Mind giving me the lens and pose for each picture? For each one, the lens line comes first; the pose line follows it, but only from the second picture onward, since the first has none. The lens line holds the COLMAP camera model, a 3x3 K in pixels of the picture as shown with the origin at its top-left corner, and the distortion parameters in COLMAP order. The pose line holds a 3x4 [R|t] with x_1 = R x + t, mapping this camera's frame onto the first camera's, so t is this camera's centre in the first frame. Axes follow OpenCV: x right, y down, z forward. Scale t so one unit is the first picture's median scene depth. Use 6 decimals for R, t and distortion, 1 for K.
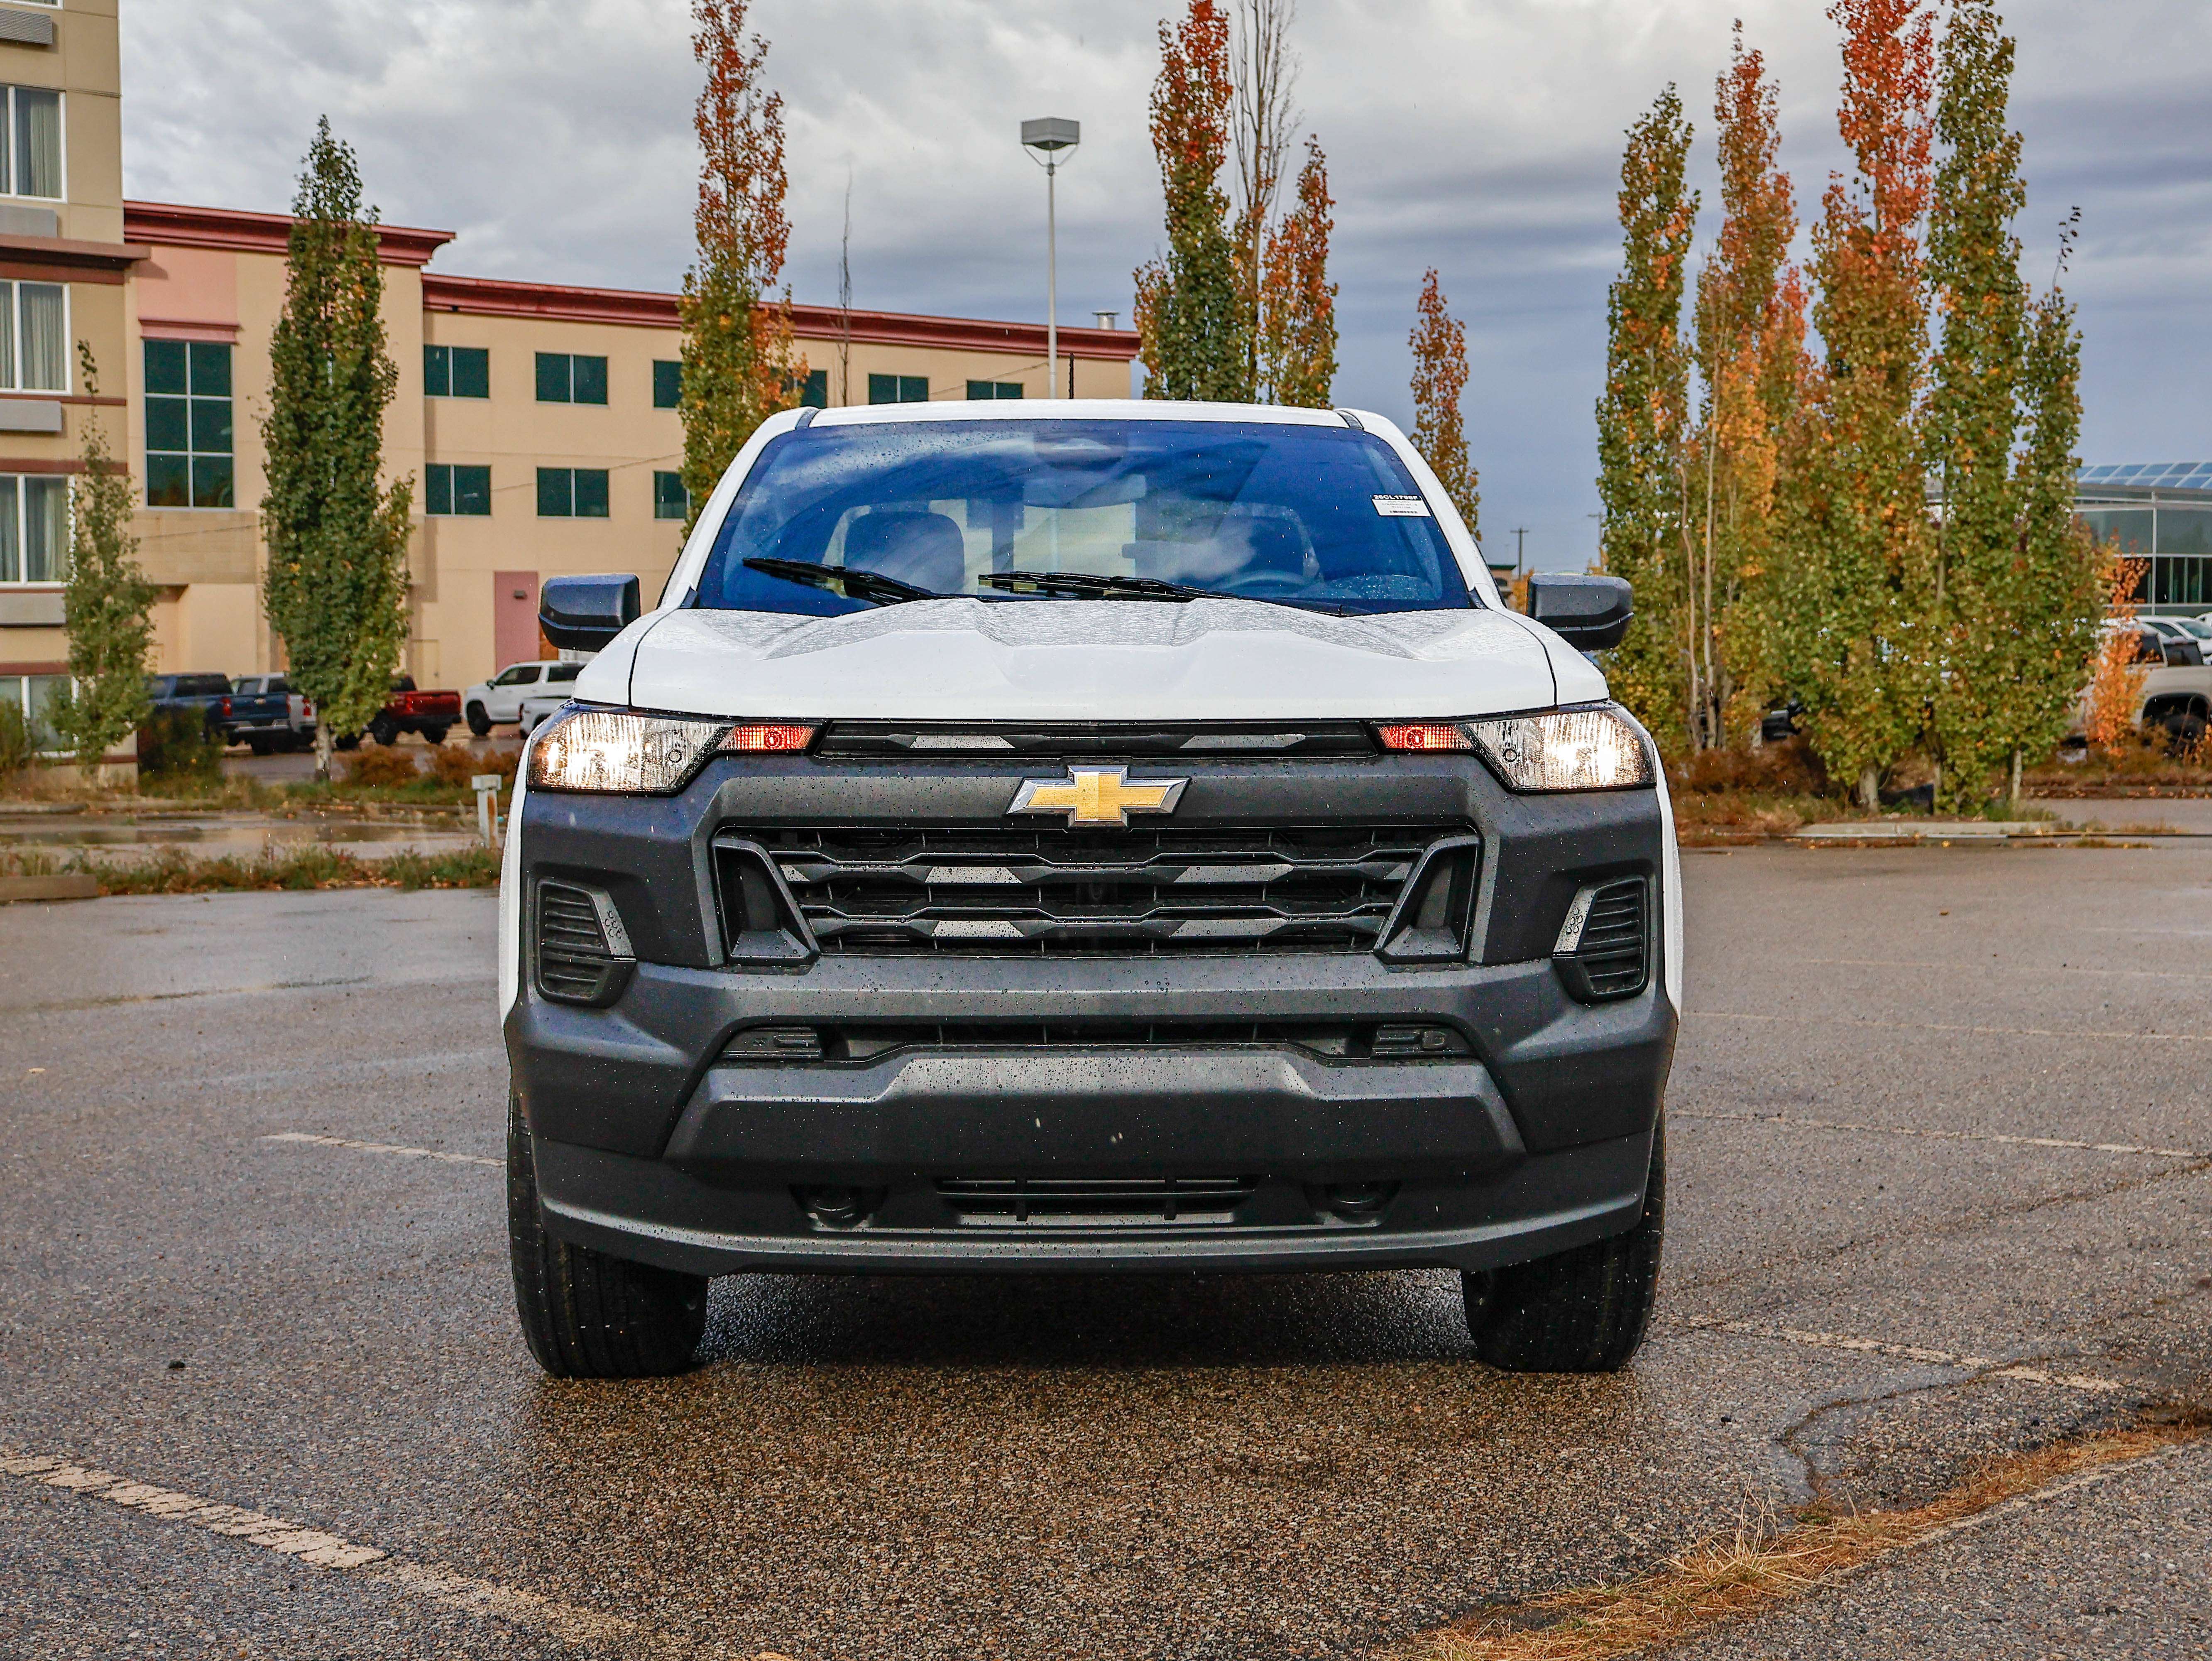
lens RADIAL K [[3401.8, 0, 1107.2], [0, 3401.8, 831.5], [0, 0, 1]] dist [-0.000569, -0.066547]
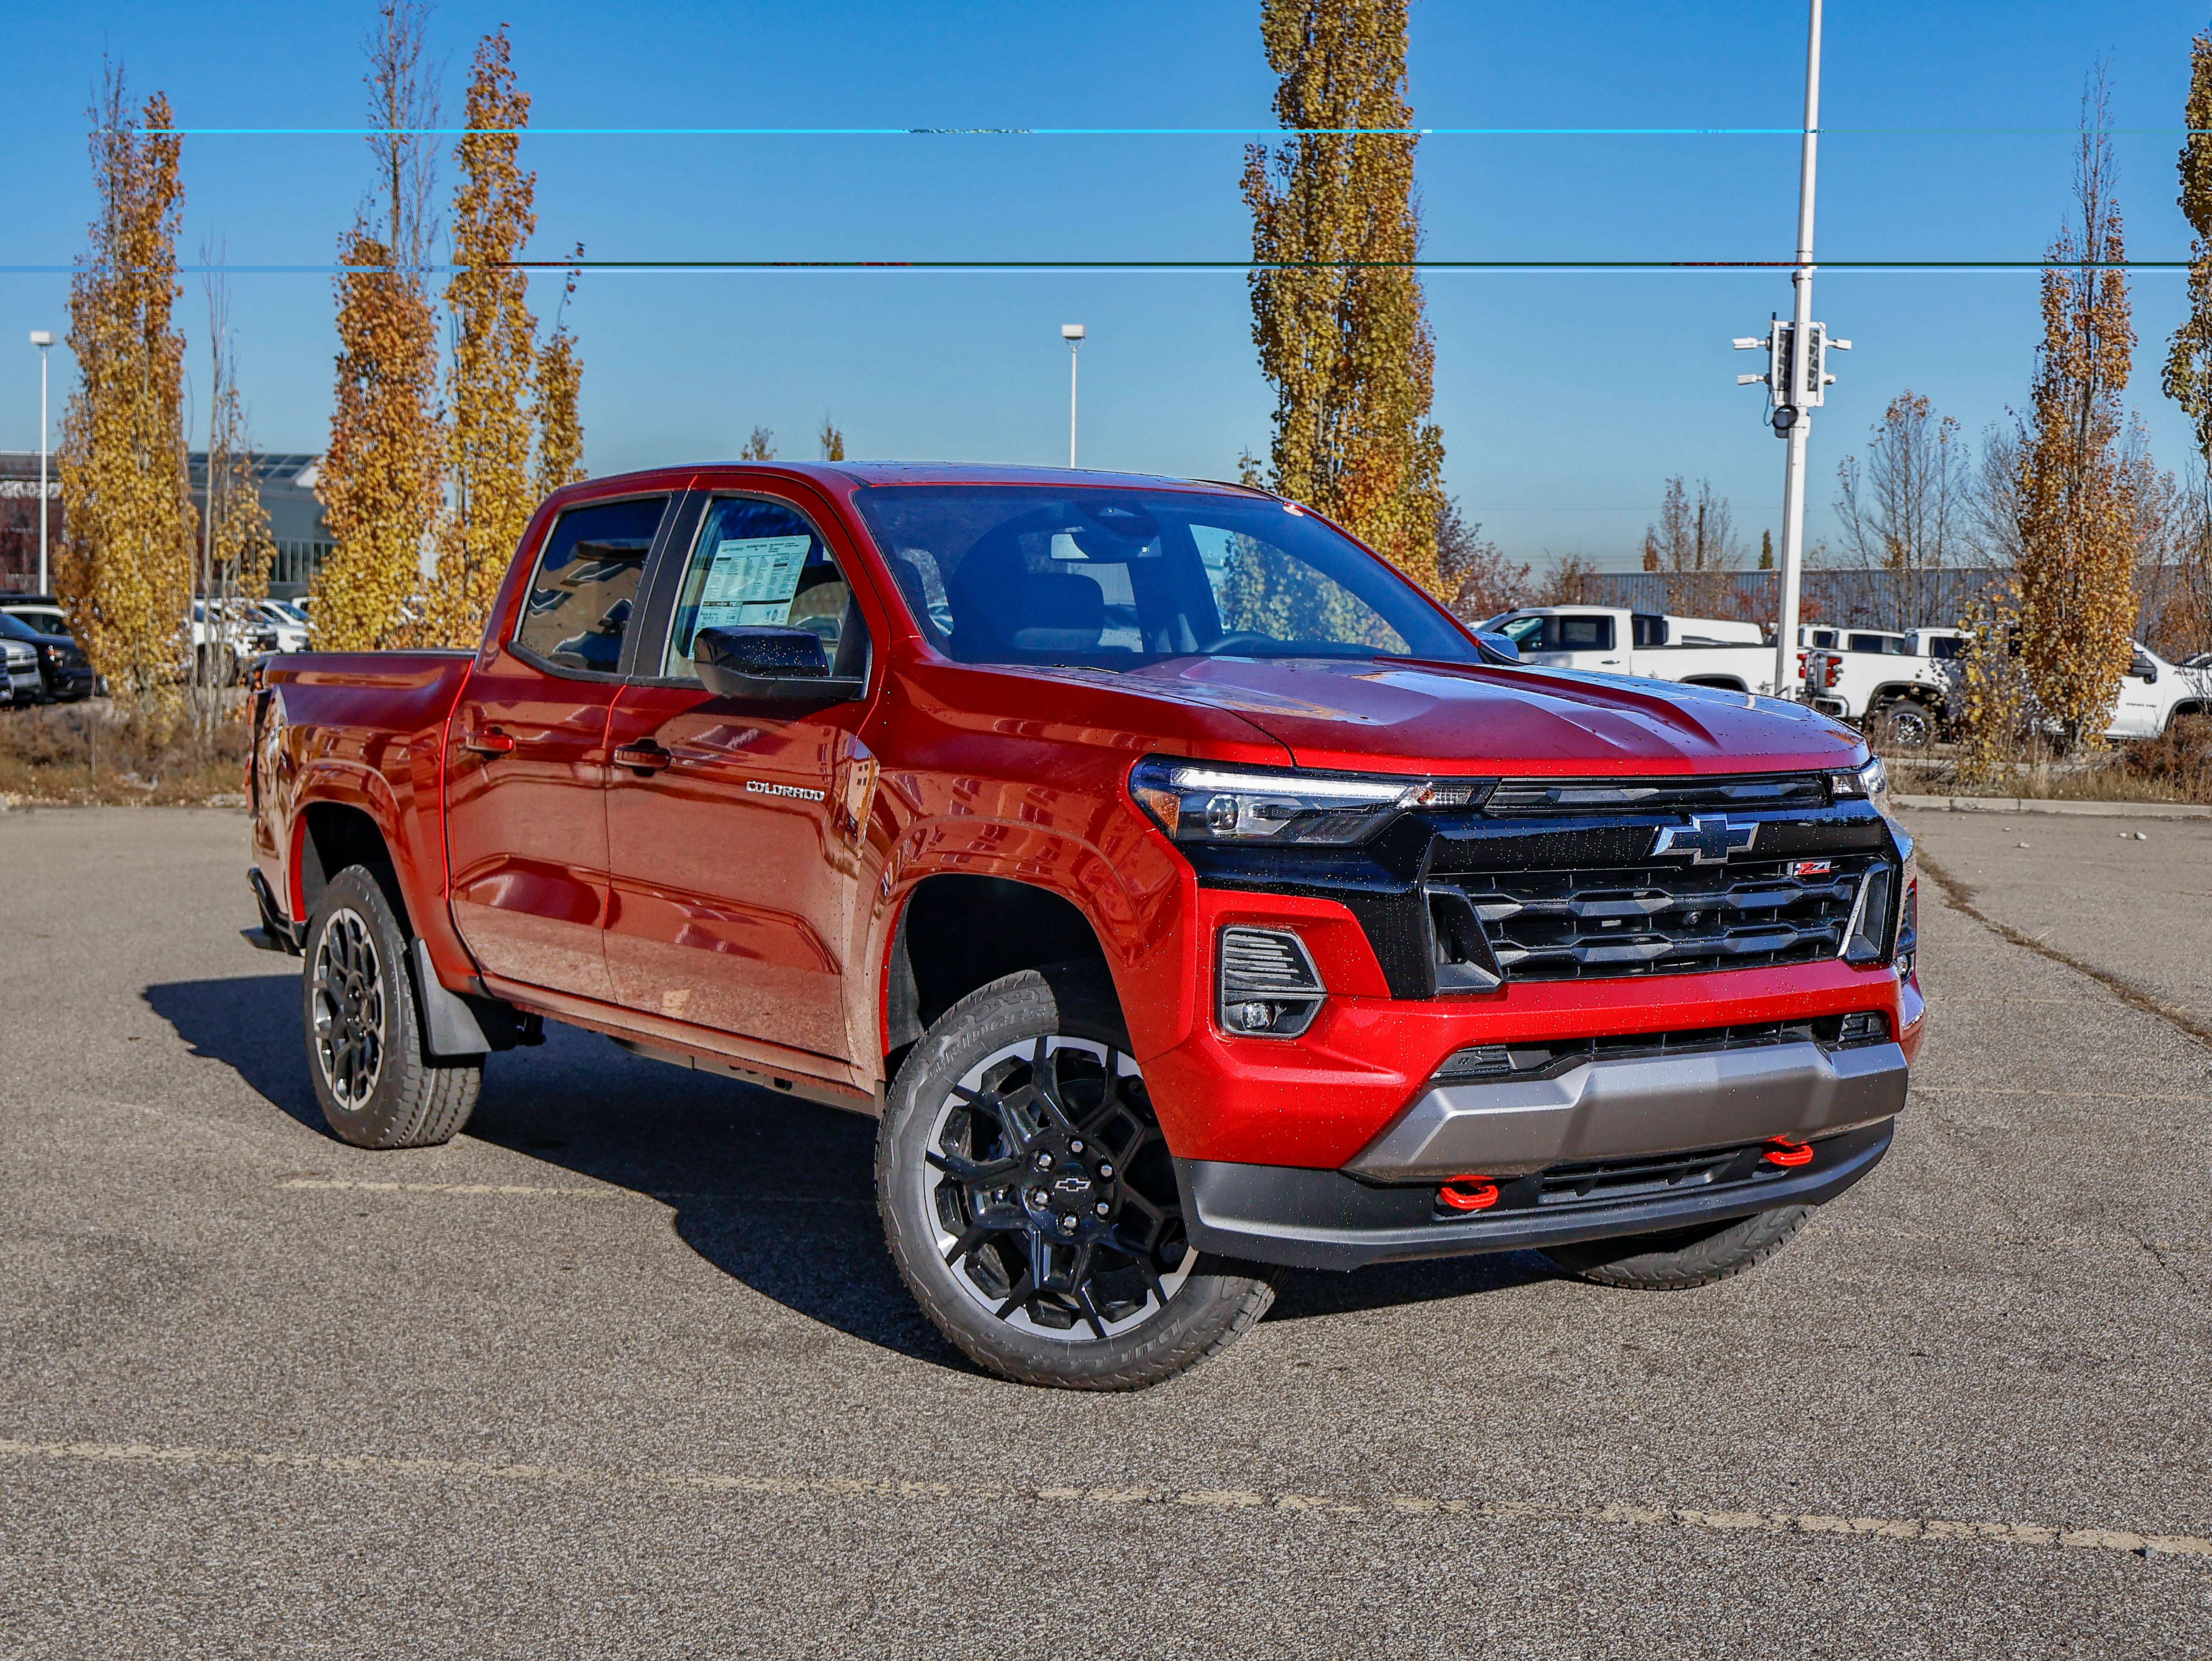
lens RADIAL K [[2957.0, 0, 1107.0], [0, 2957.0, 833.9], [0, 0, 1]] dist [-0.014621, -0.046395]
pose [[0.835483, -0.024968, 0.548949, -0.726191], [0.016508, 0.999657, 0.020344, -0.035770], [-0.549269, -0.007935, 0.835608, 0.236731]]
